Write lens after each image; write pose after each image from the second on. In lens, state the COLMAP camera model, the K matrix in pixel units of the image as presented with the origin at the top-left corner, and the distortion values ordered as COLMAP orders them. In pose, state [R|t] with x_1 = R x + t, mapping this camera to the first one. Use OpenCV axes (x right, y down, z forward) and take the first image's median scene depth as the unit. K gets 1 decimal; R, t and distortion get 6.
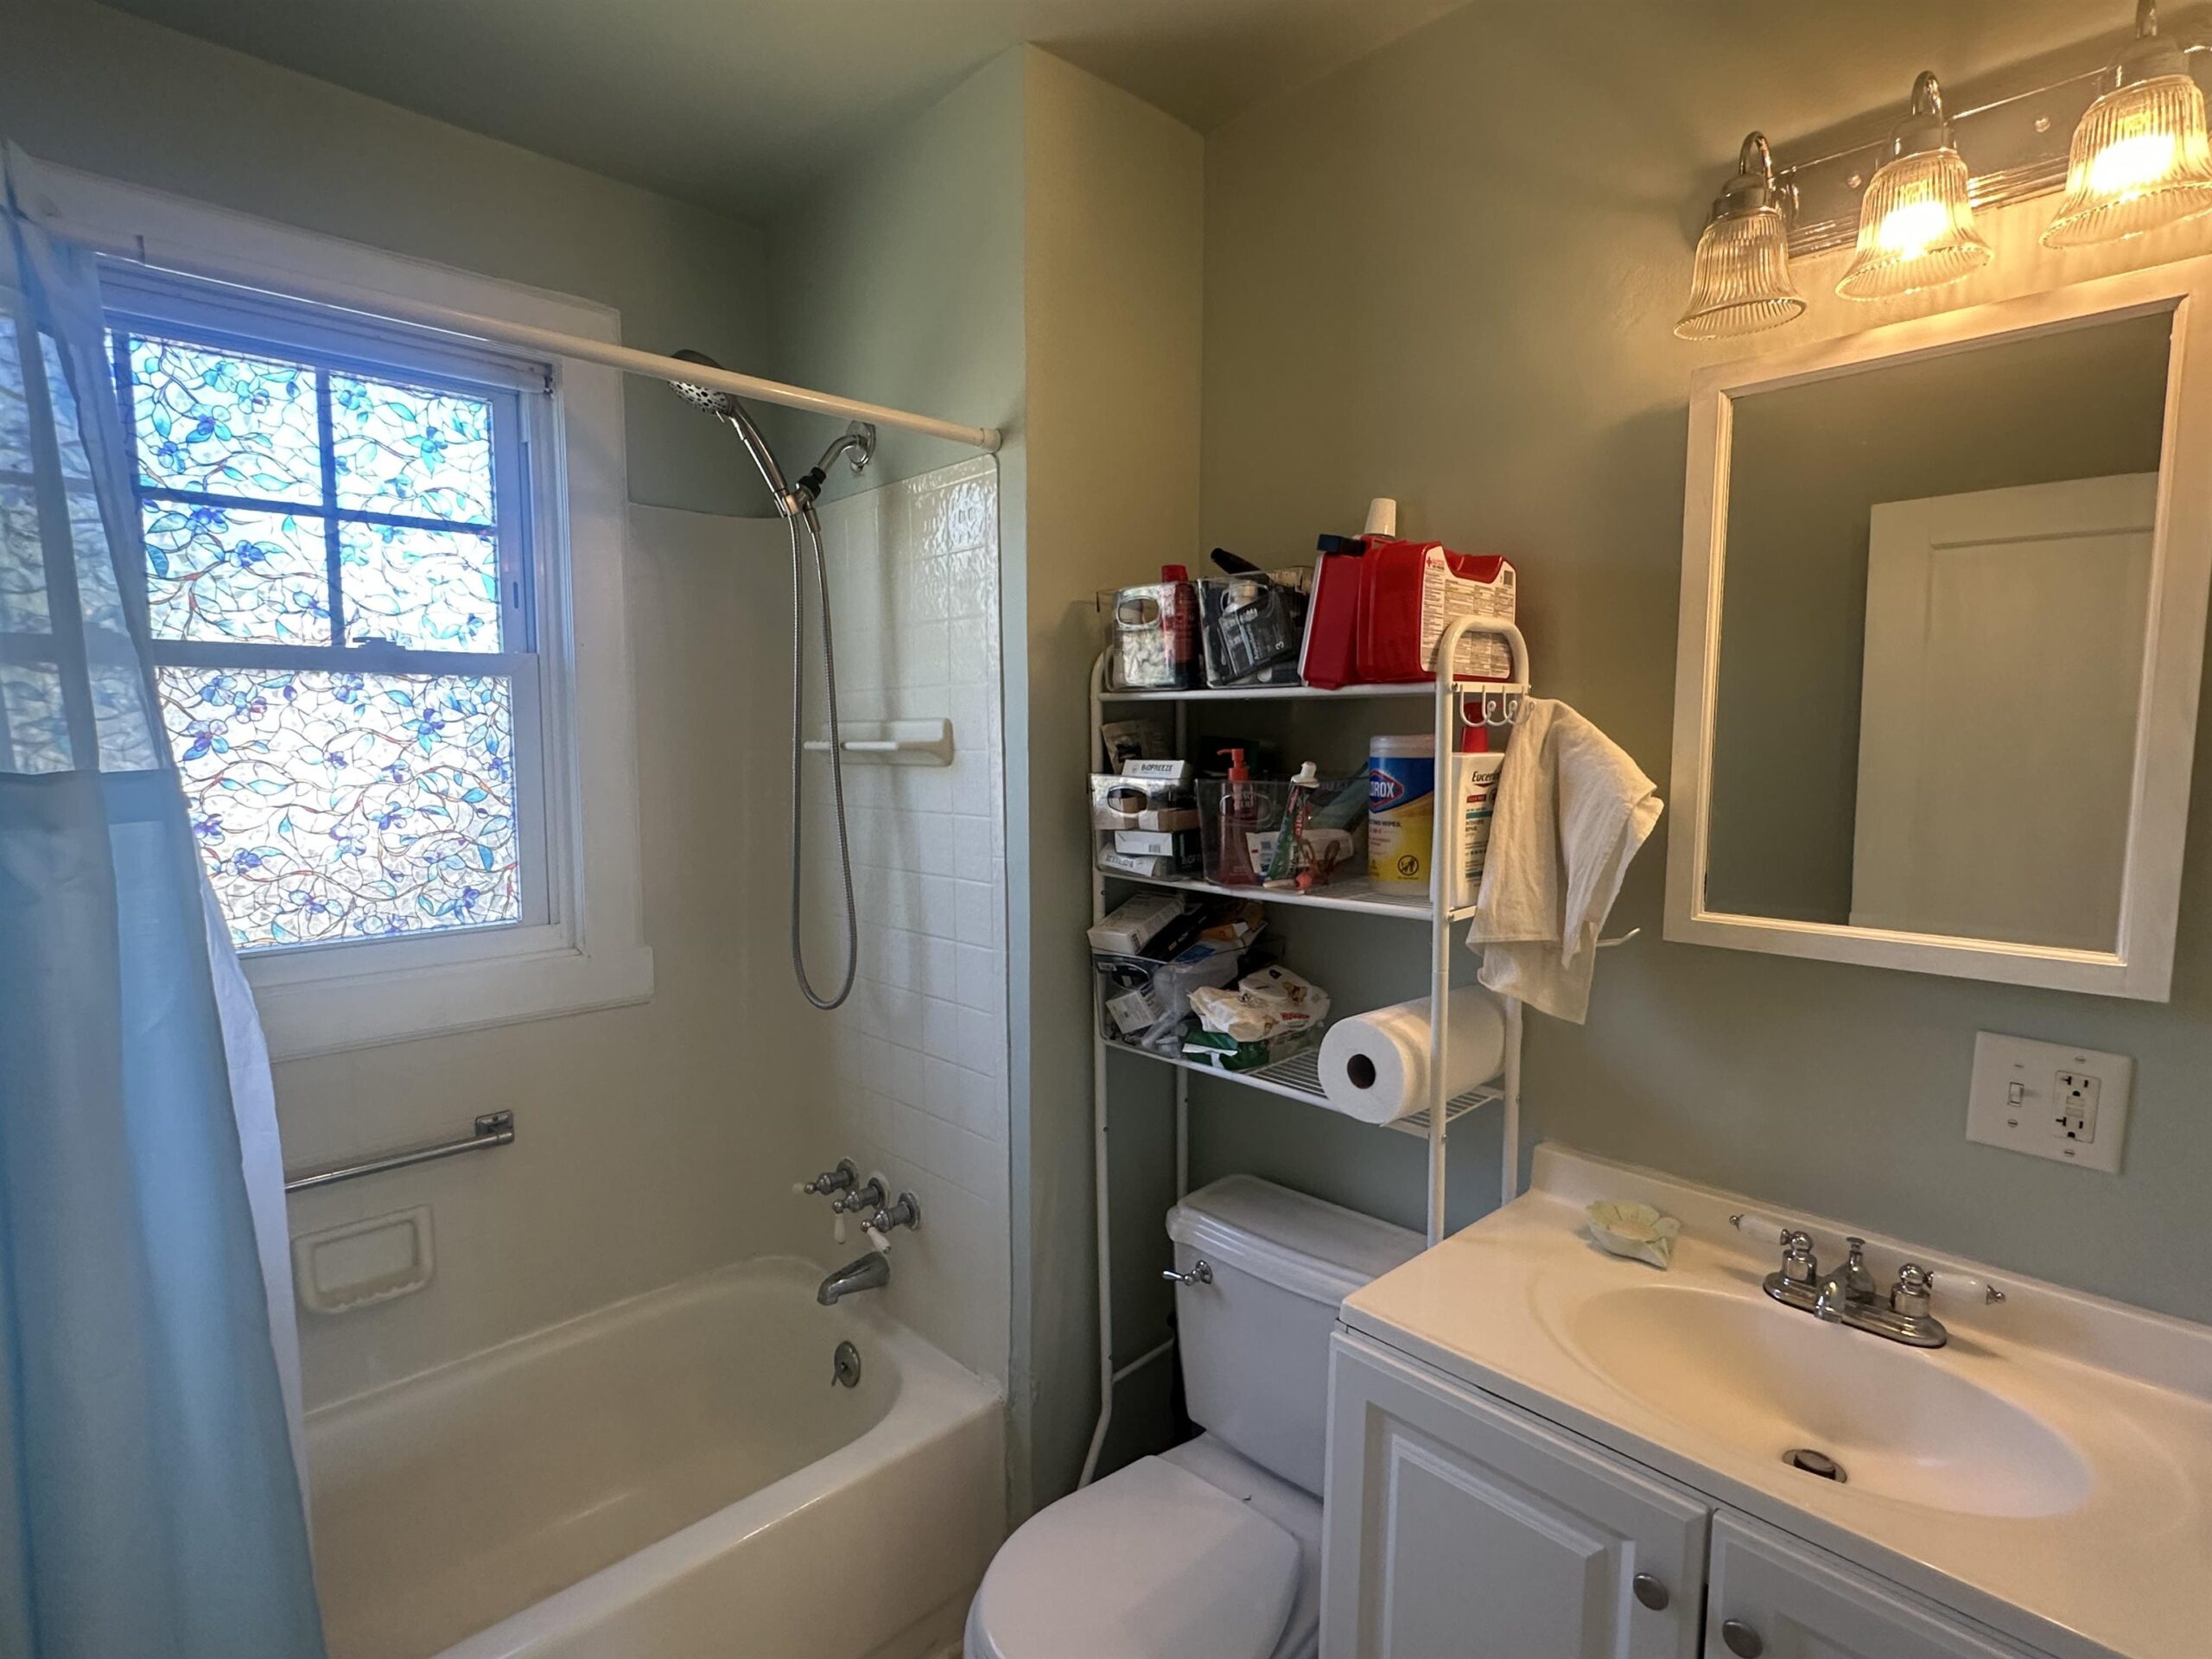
lens RADIAL K [[1096.6, 0, 1106.0], [0, 1096.6, 829.5], [0, 0, 1]] dist [-0.005201, 0.000596]
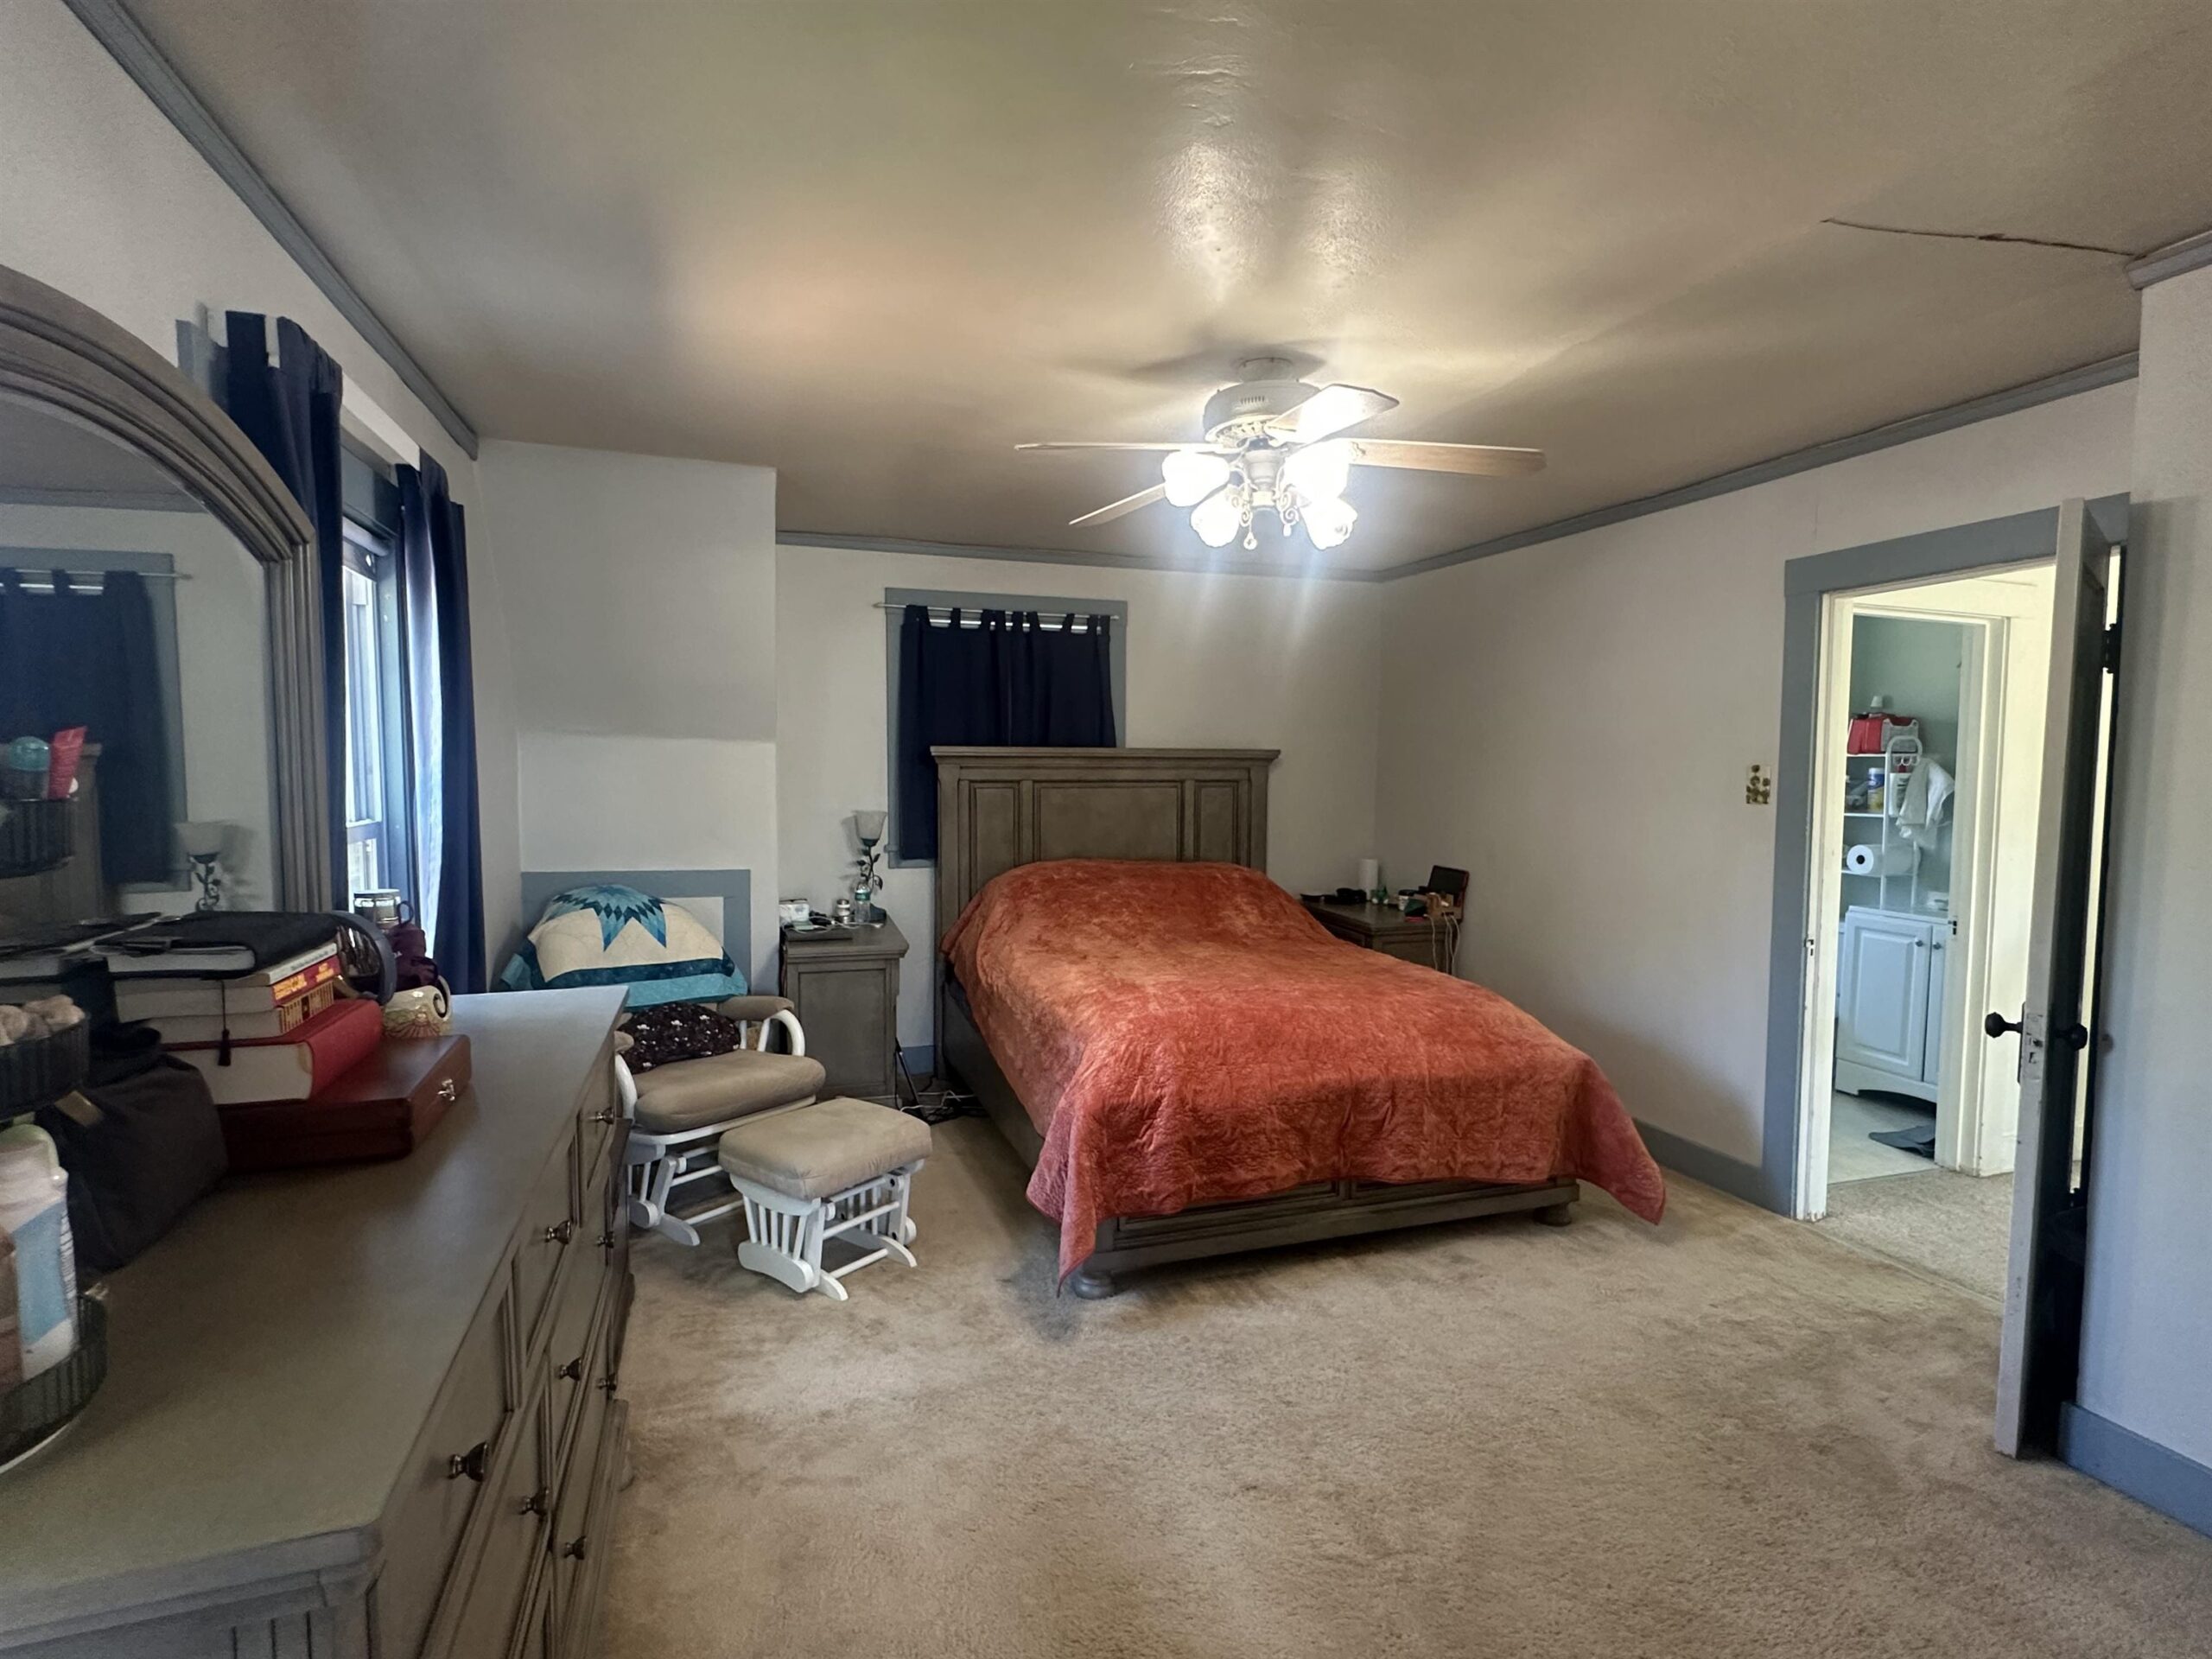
lens RADIAL K [[1096.6, 0, 1106.0], [0, 1096.6, 829.5], [0, 0, 1]] dist [-0.005201, 0.000596]
pose [[0.900767, 0.032168, -0.433109, -0.462820], [-0.046070, 0.998704, -0.021640, 0.319844], [0.431851, 0.039446, 0.901082, -3.424298]]
